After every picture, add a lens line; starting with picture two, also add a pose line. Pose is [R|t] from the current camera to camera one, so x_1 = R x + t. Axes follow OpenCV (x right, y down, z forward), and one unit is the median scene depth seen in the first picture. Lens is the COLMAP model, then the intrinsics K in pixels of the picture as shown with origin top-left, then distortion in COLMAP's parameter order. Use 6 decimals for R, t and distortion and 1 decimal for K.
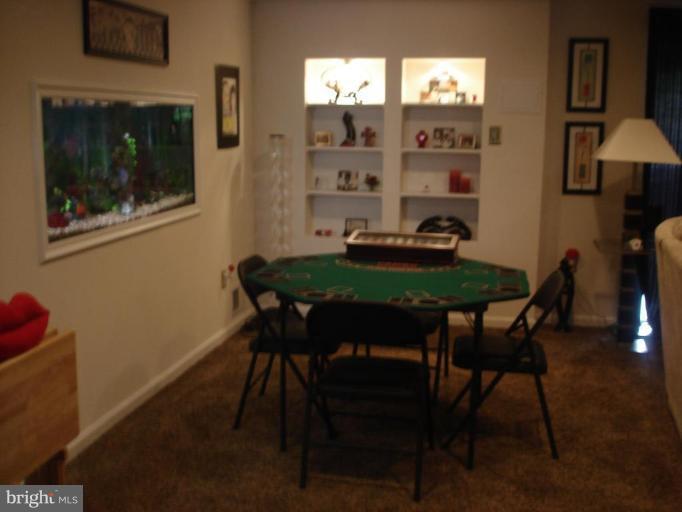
lens RADIAL K [[770.8, 0, 341.0], [0, 770.8, 256.0], [0, 0, 1]] dist [-0.065360, -0.138429]
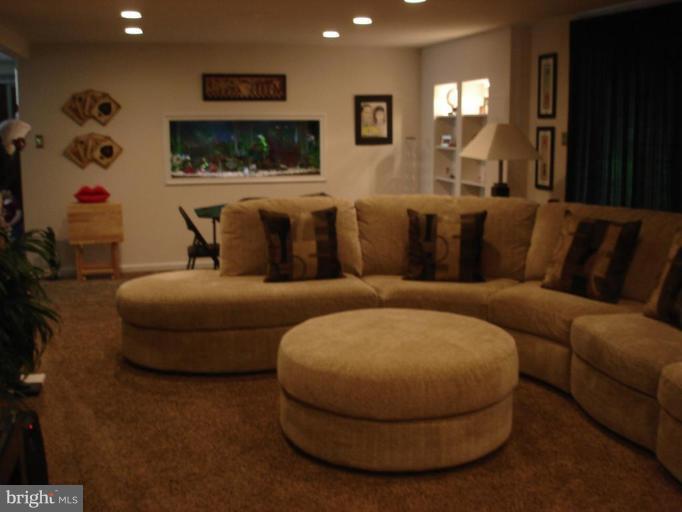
lens RADIAL K [[770.8, 0, 341.0], [0, 770.8, 256.0], [0, 0, 1]] dist [-0.065360, -0.138429]
pose [[0.431741, 0.140382, -0.891006, 1.383186], [-0.148717, 0.985375, 0.083189, -0.036870], [0.889653, 0.096592, 0.446304, 0.251795]]
